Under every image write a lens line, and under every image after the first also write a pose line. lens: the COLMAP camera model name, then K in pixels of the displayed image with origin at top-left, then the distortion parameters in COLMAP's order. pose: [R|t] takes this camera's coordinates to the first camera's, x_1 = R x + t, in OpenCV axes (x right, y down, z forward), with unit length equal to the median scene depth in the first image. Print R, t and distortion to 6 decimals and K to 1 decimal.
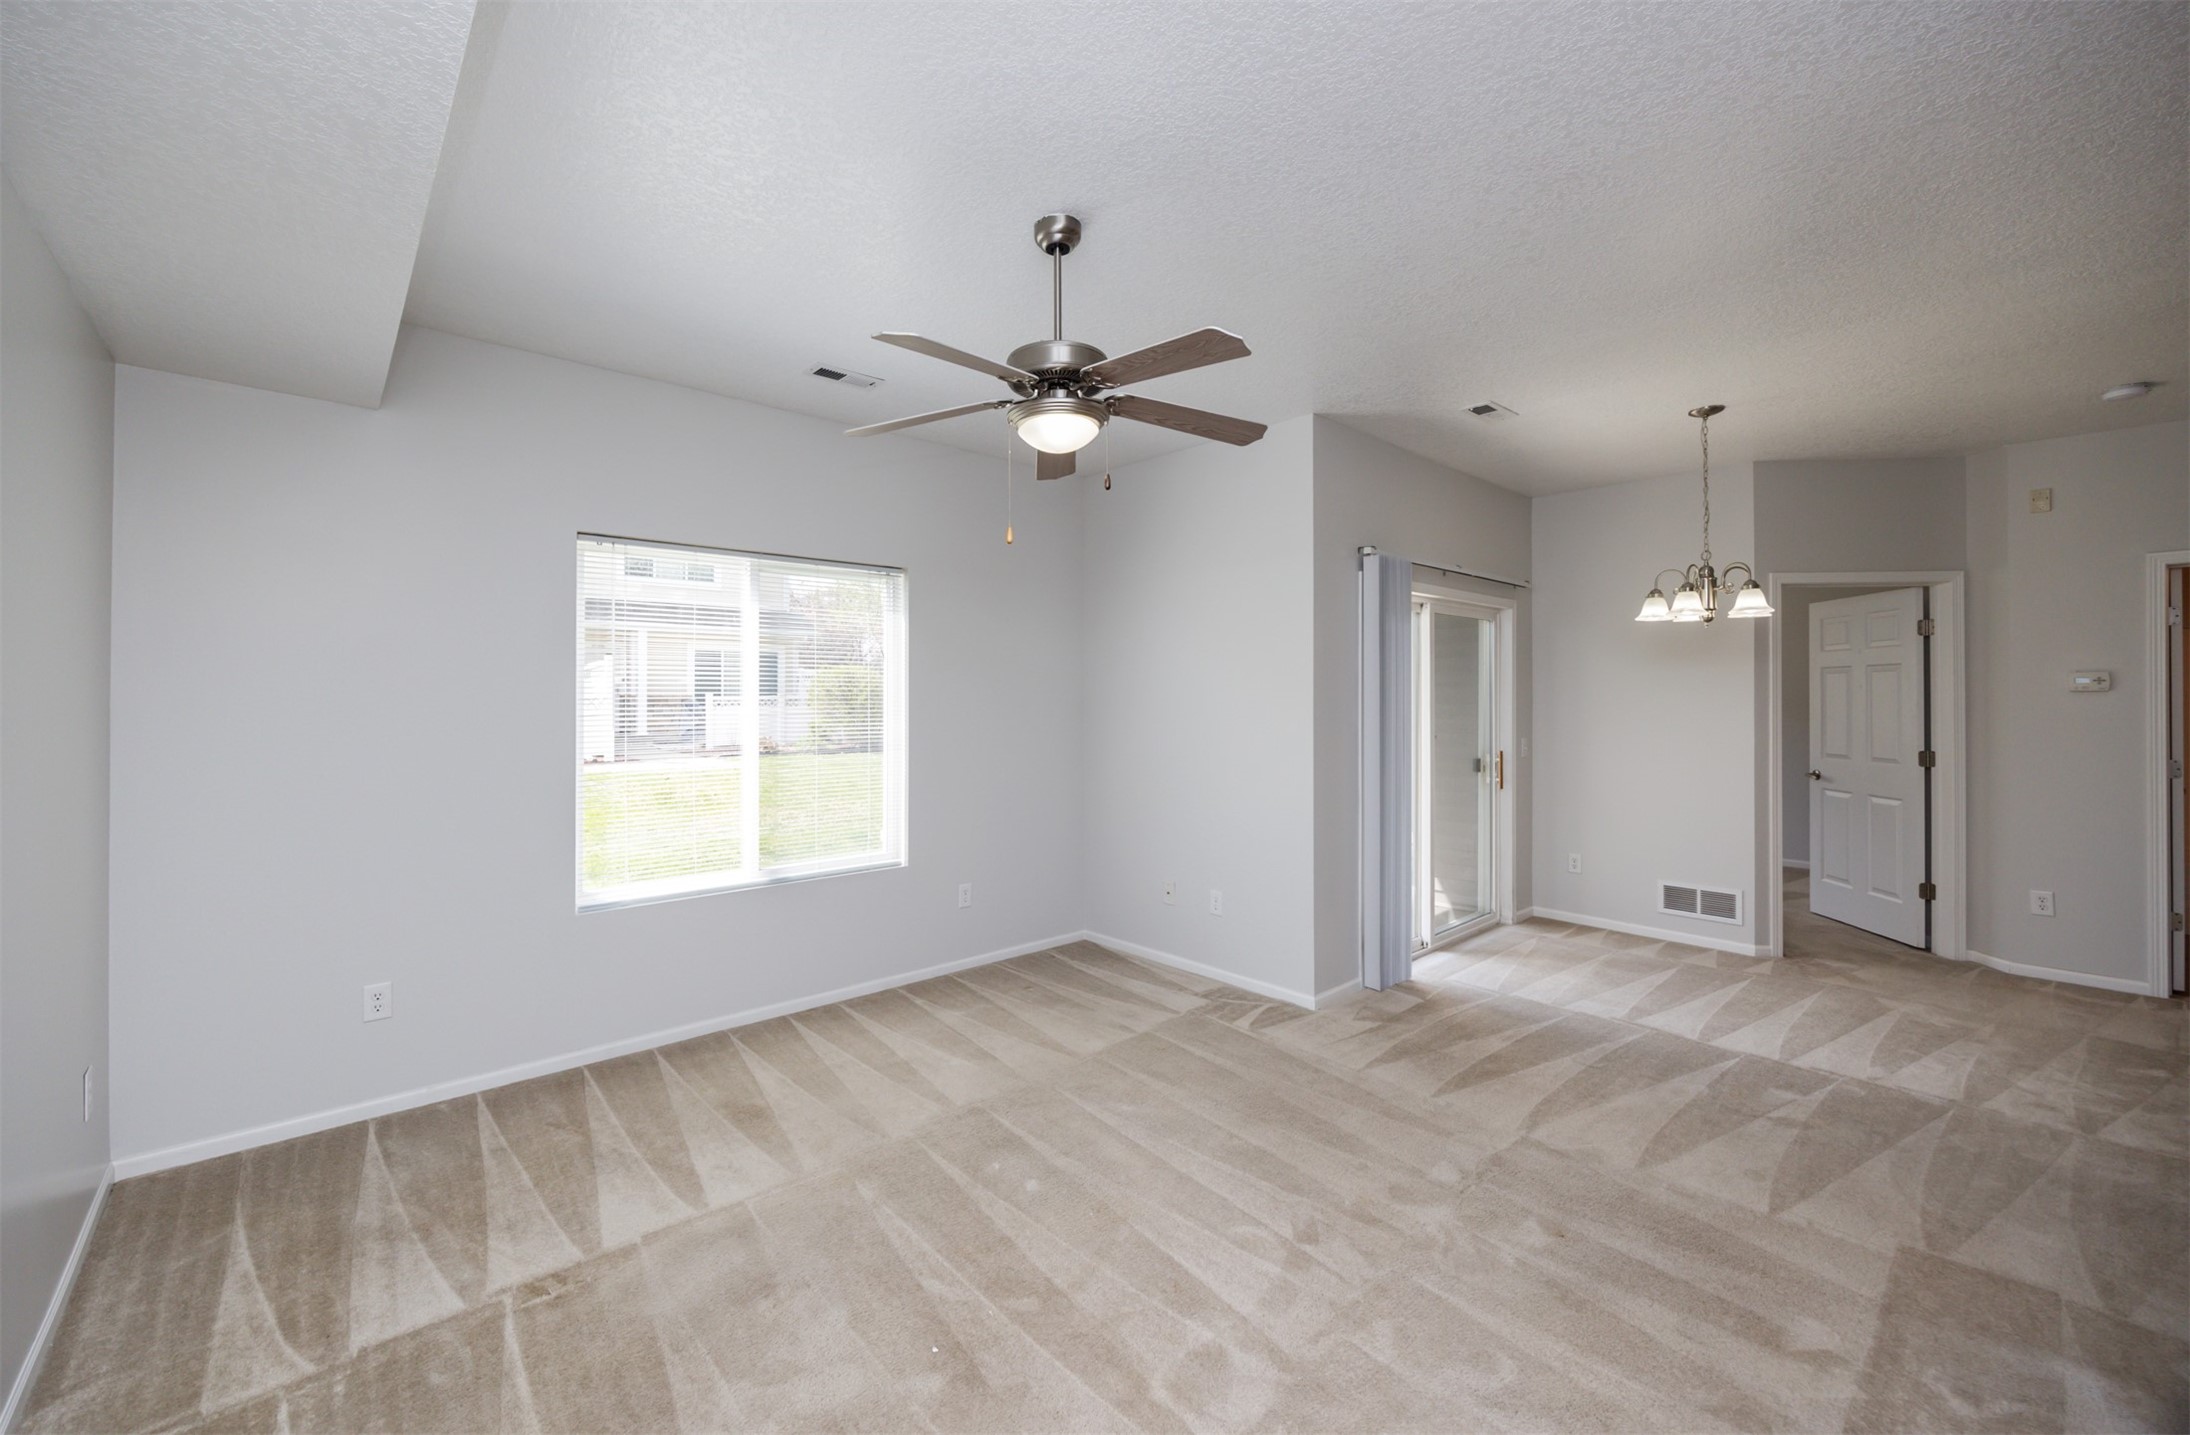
lens RADIAL K [[863.2, 0, 1066.2], [0, 863.2, 692.3], [0, 0, 1]] dist [-0.002751, -0.000057]
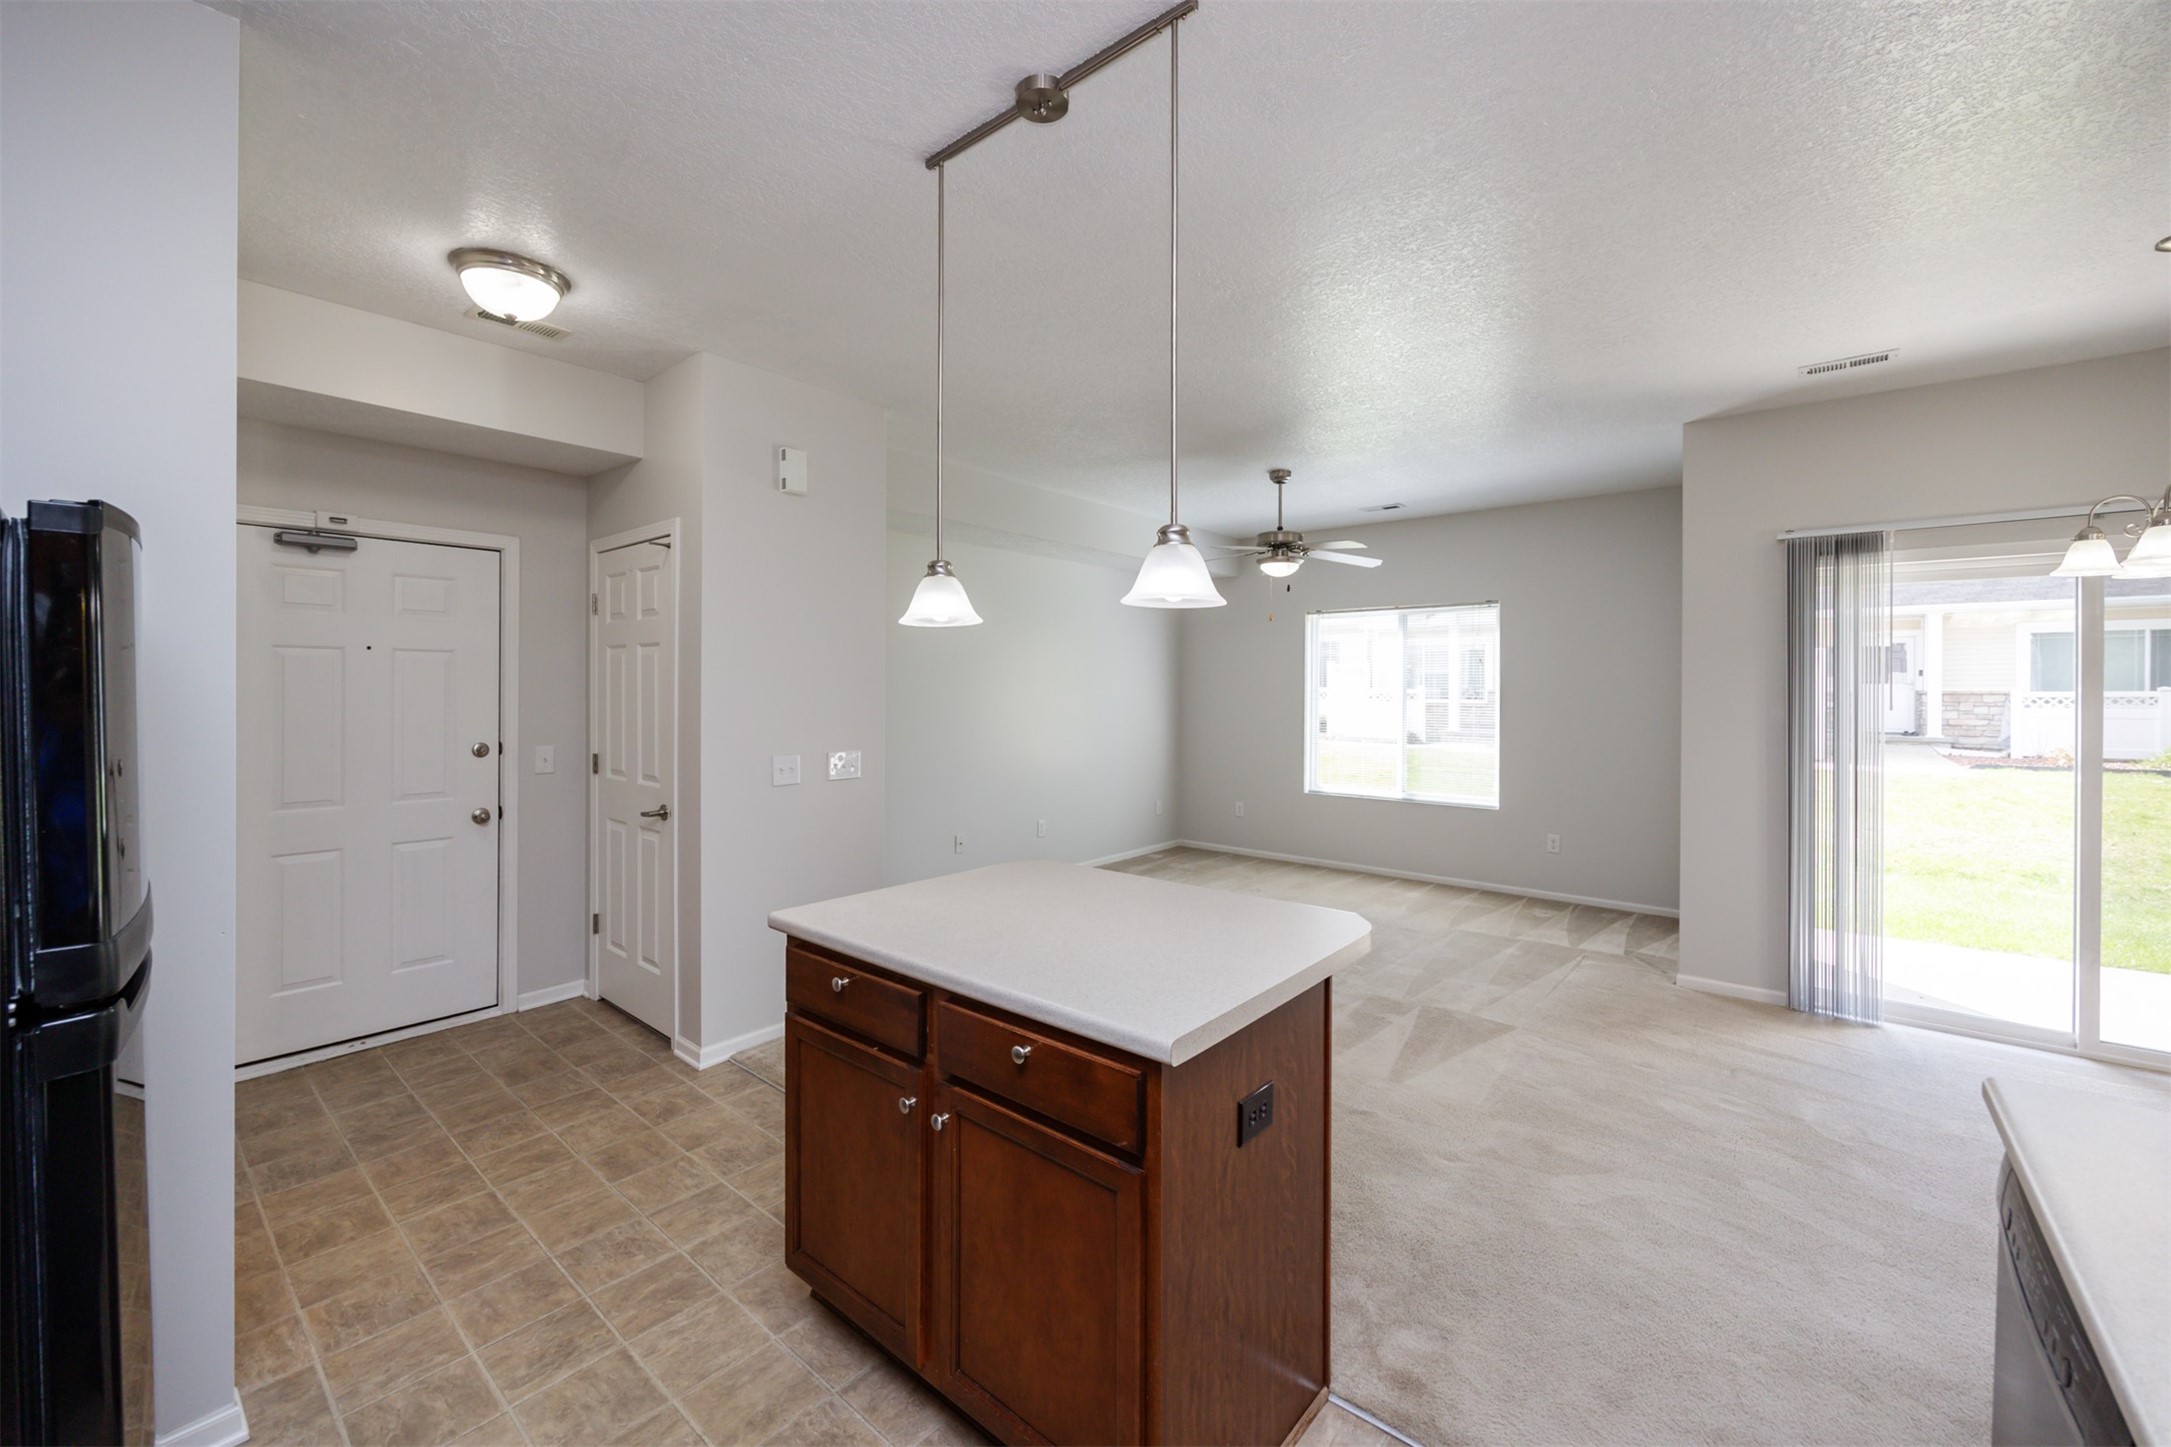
lens RADIAL K [[873.1, 0, 1078.3], [0, 873.1, 686.9], [0, 0, 1]] dist [-0.023807, -0.000044]
pose [[0.157867, 0.001713, -0.987459, 1.248161], [0.002742, 0.999994, 0.002173, -0.007355], [0.987457, -0.003050, 0.157862, 0.097300]]
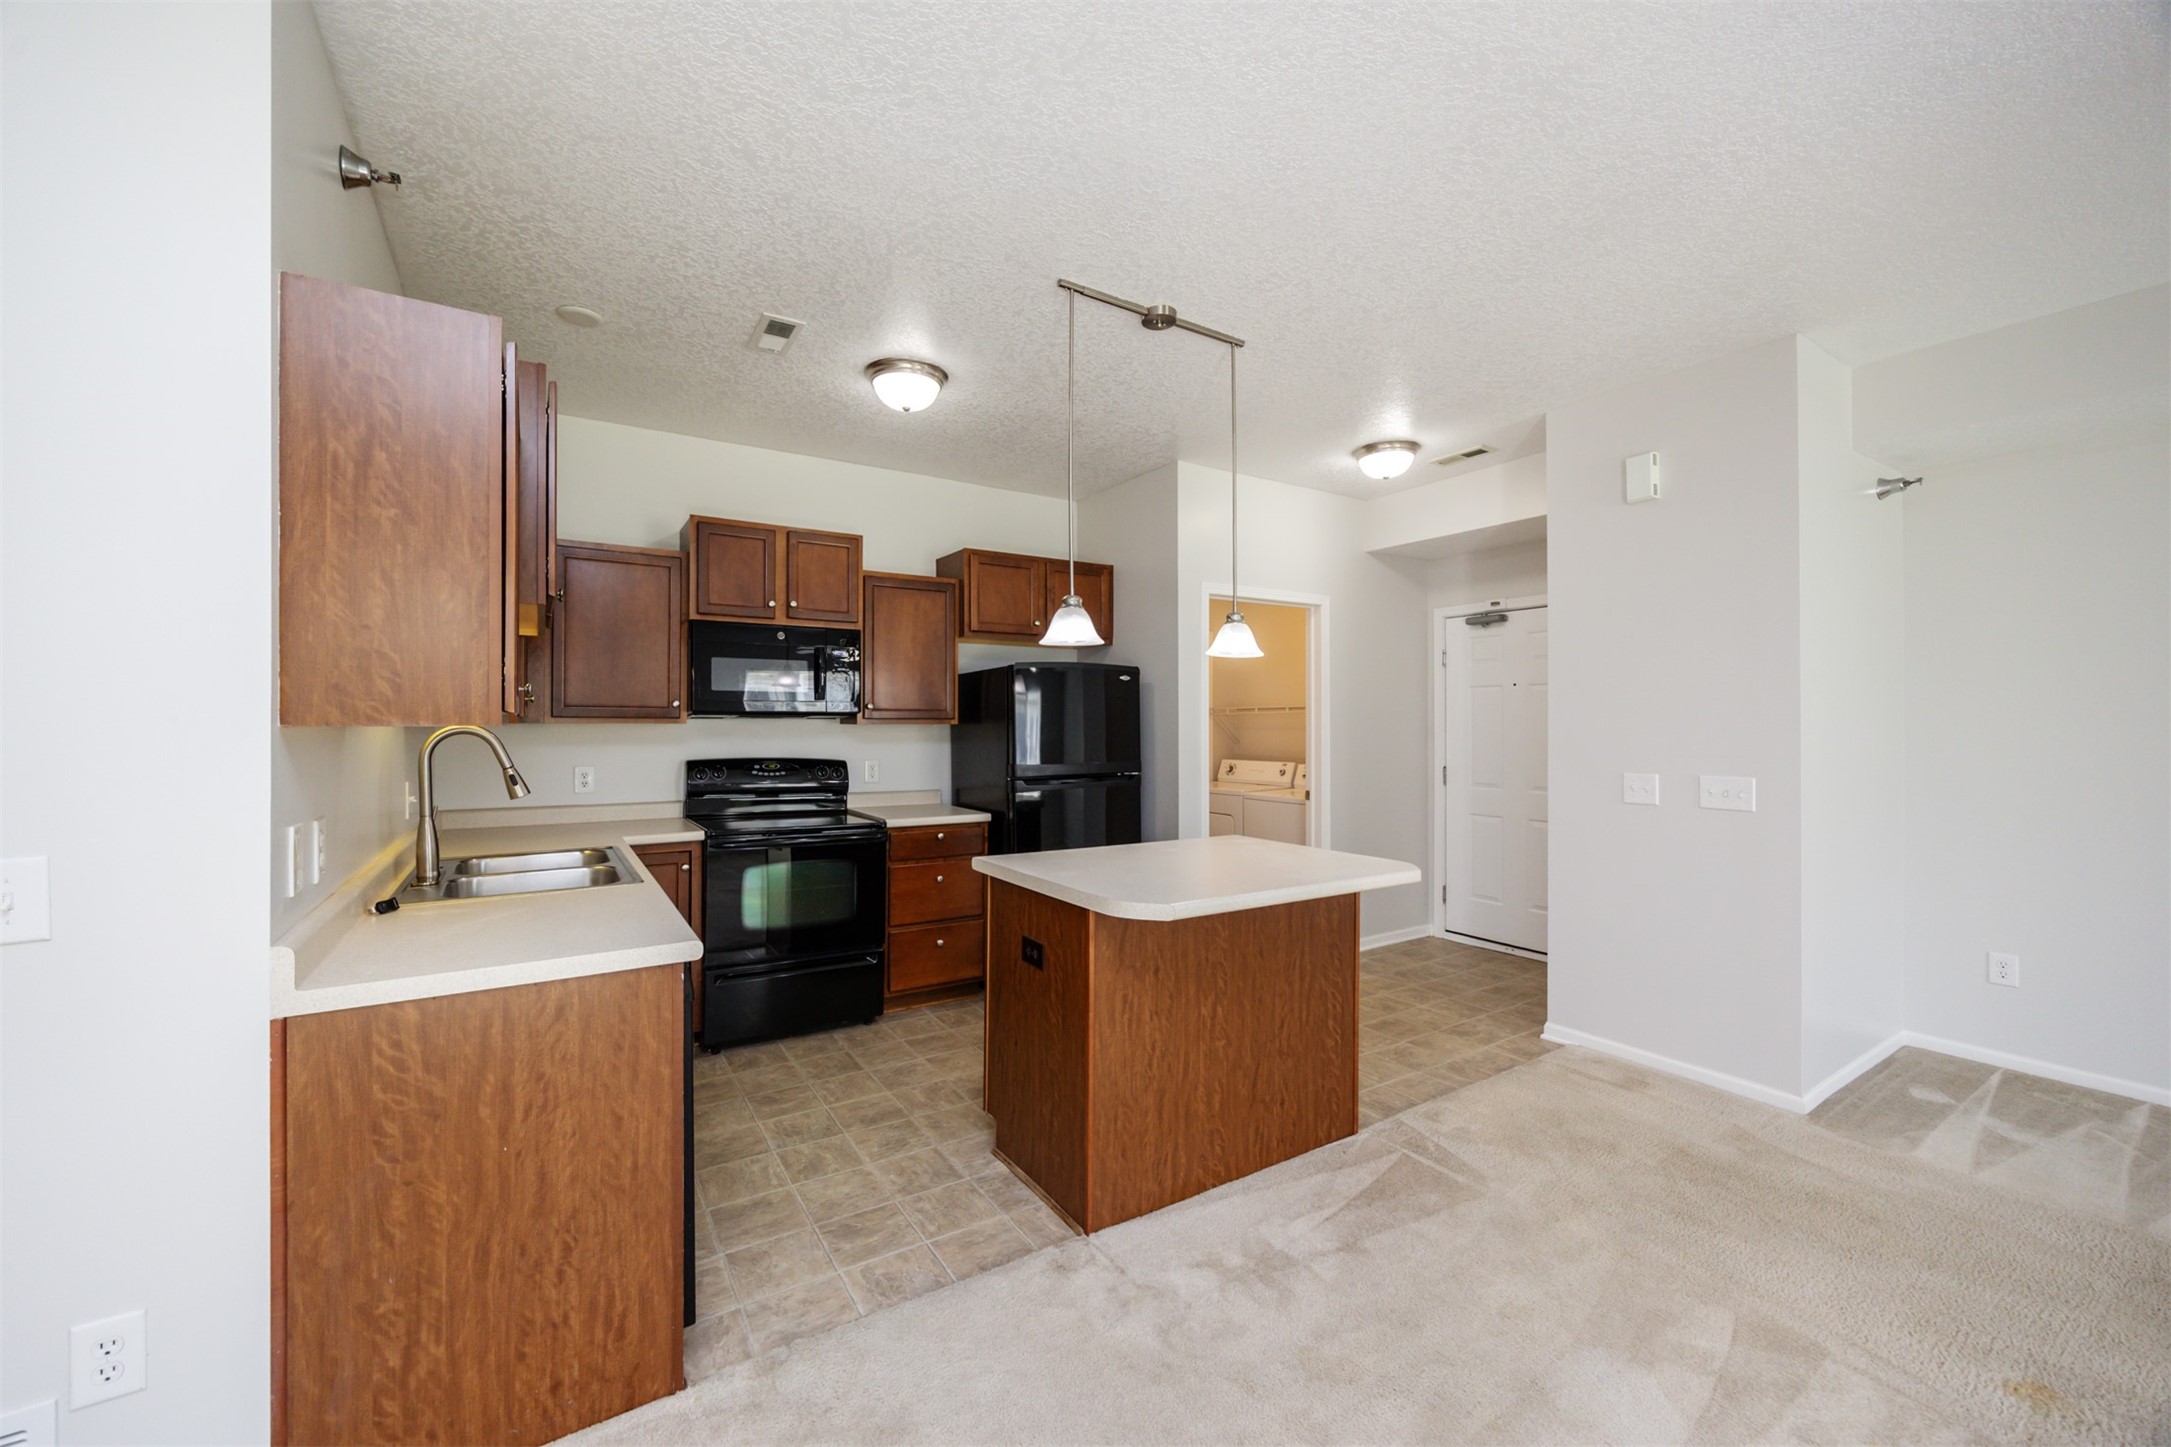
lens RADIAL K [[827.4, 0, 1085.3], [0, 827.4, 715.3], [0, 0, 1]] dist [-0.003078, -0.000181]
pose [[-0.988462, 0.000073, 0.151466, 0.733929], [-0.002435, 0.999863, -0.016371, 0.021616], [-0.151446, -0.016551, -0.988327, 0.842758]]
